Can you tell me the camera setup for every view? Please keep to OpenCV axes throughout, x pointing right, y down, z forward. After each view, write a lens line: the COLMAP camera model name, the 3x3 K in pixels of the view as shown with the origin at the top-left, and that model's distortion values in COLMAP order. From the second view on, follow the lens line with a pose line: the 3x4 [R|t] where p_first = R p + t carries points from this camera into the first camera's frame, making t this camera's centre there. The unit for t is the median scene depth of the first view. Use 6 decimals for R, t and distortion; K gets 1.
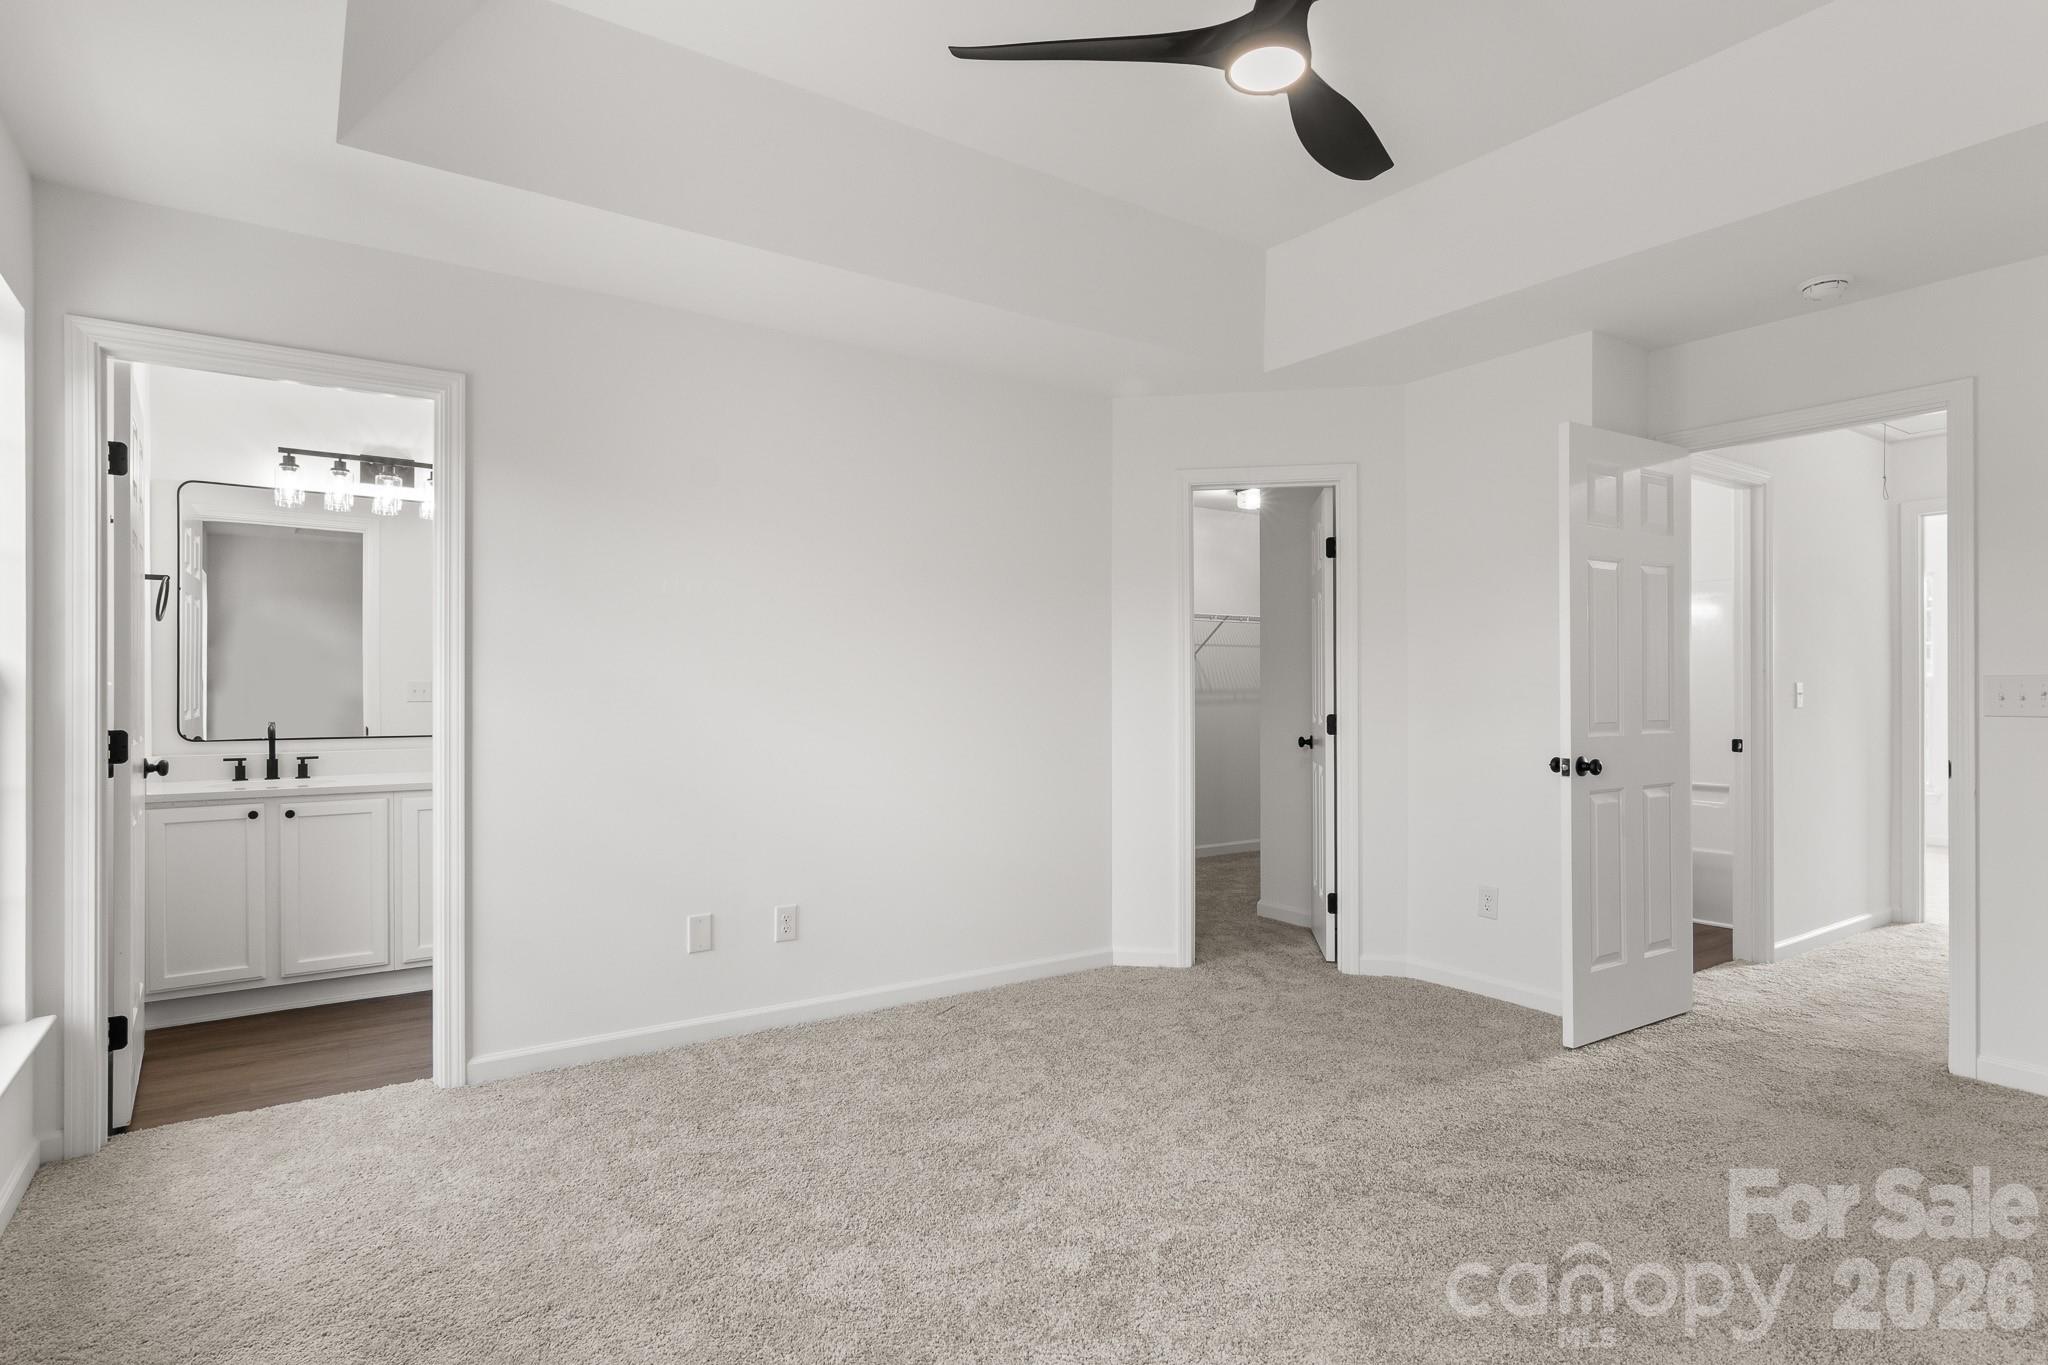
lens RADIAL K [[1064.6, 0, 1024.0], [0, 1064.6, 682.5], [0, 0, 1]] dist [0.001306, -0.000519]
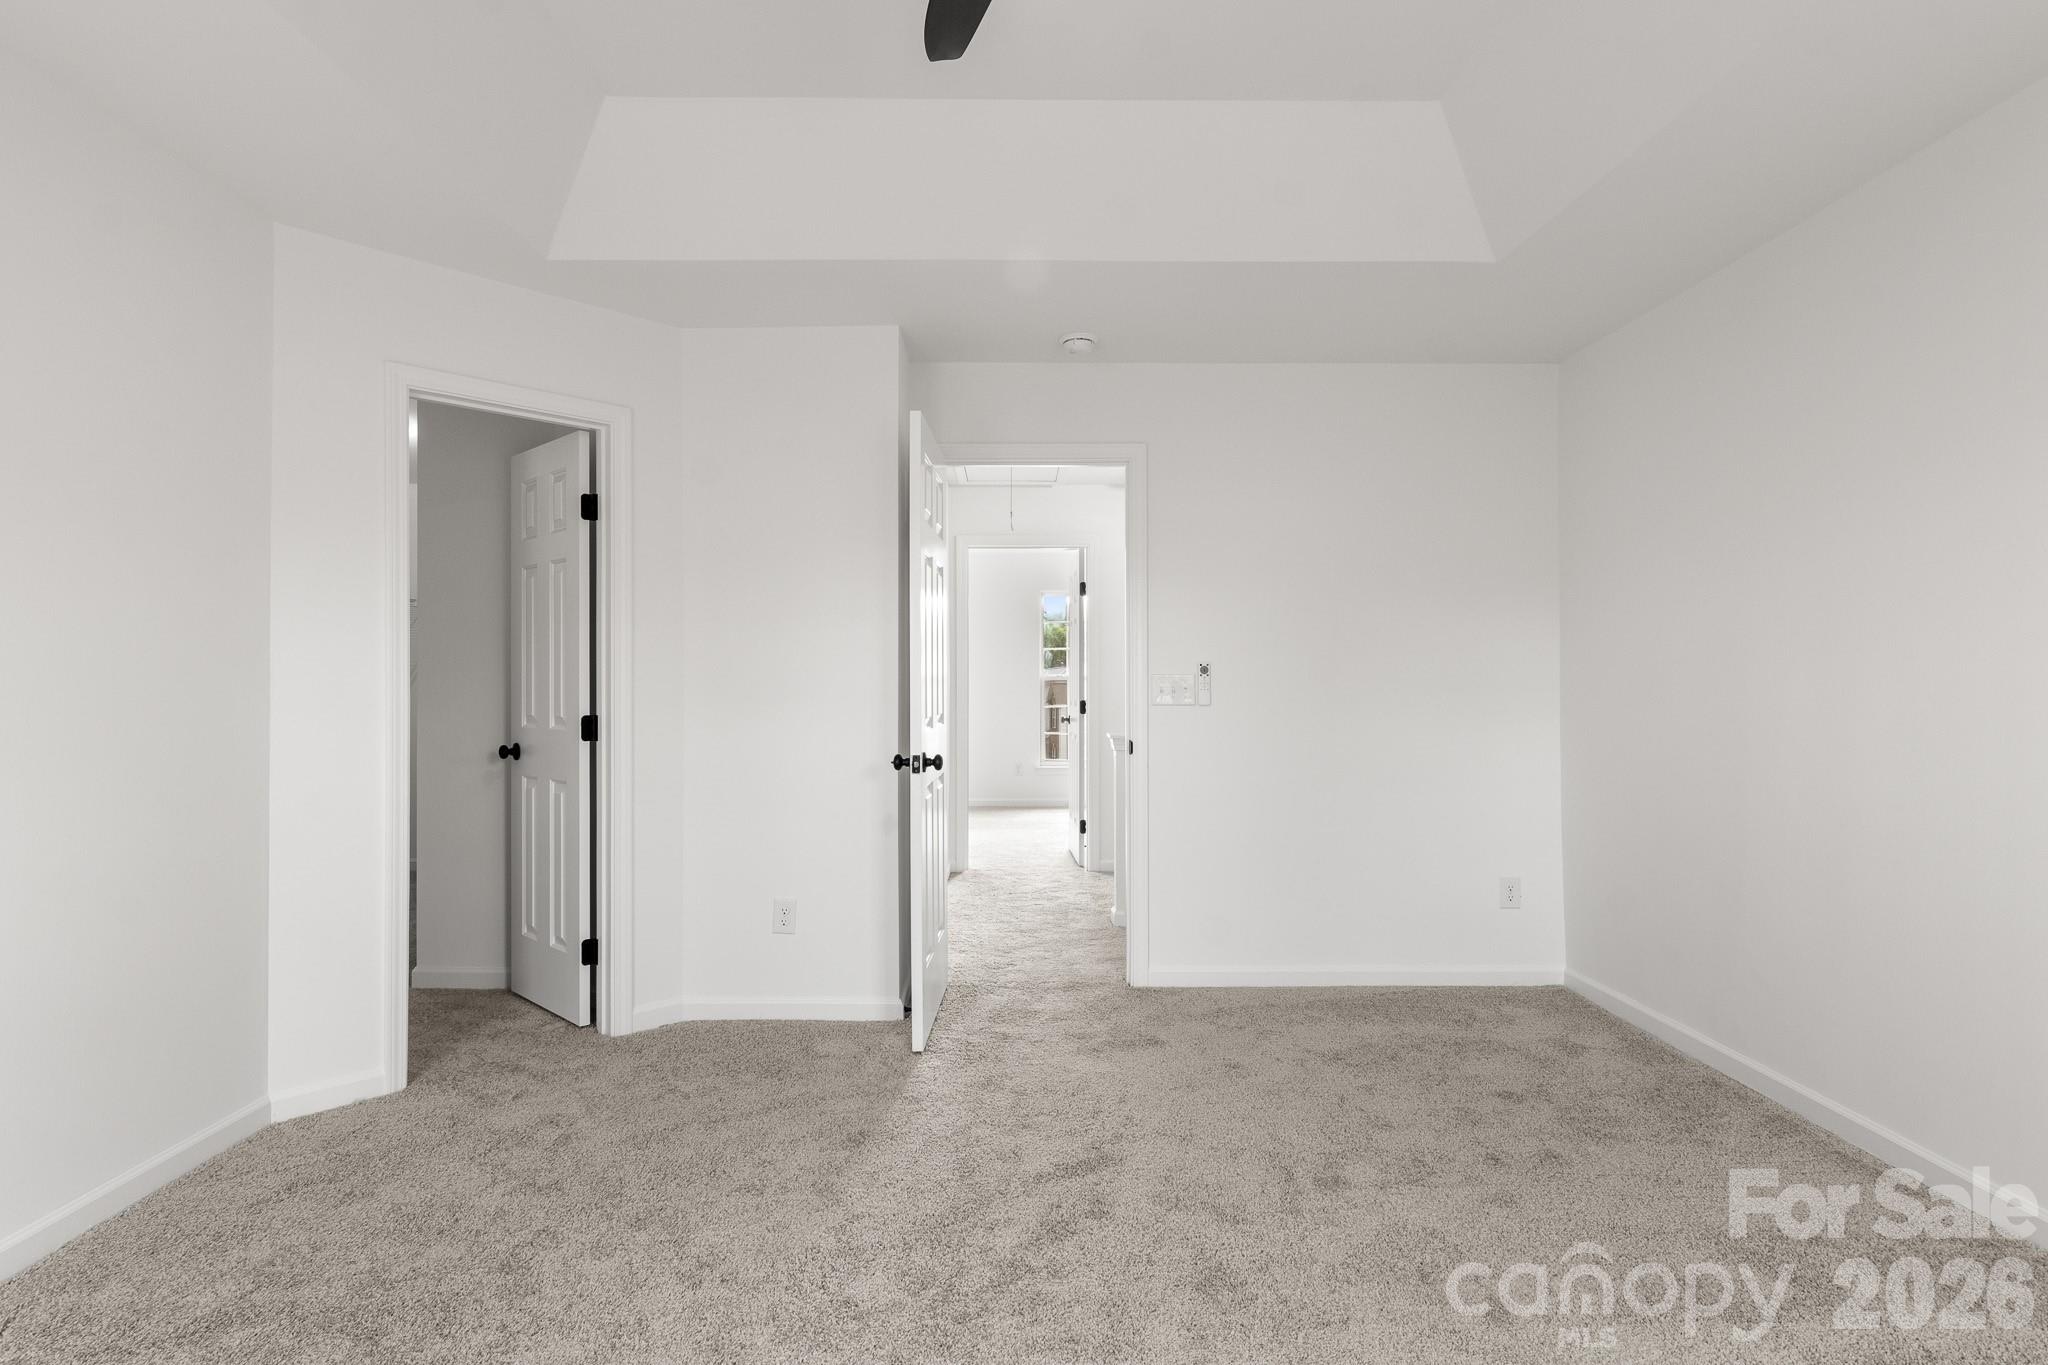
lens RADIAL K [[1046.9, 0, 1001.3], [0, 1046.9, 677.4], [0, 0, 1]] dist [0.002482, -0.000279]
pose [[0.570753, 0.009148, 0.821071, -0.193164], [-0.006998, 0.999956, -0.006277, 0.004590], [-0.821092, -0.002164, 0.570791, 0.319195]]
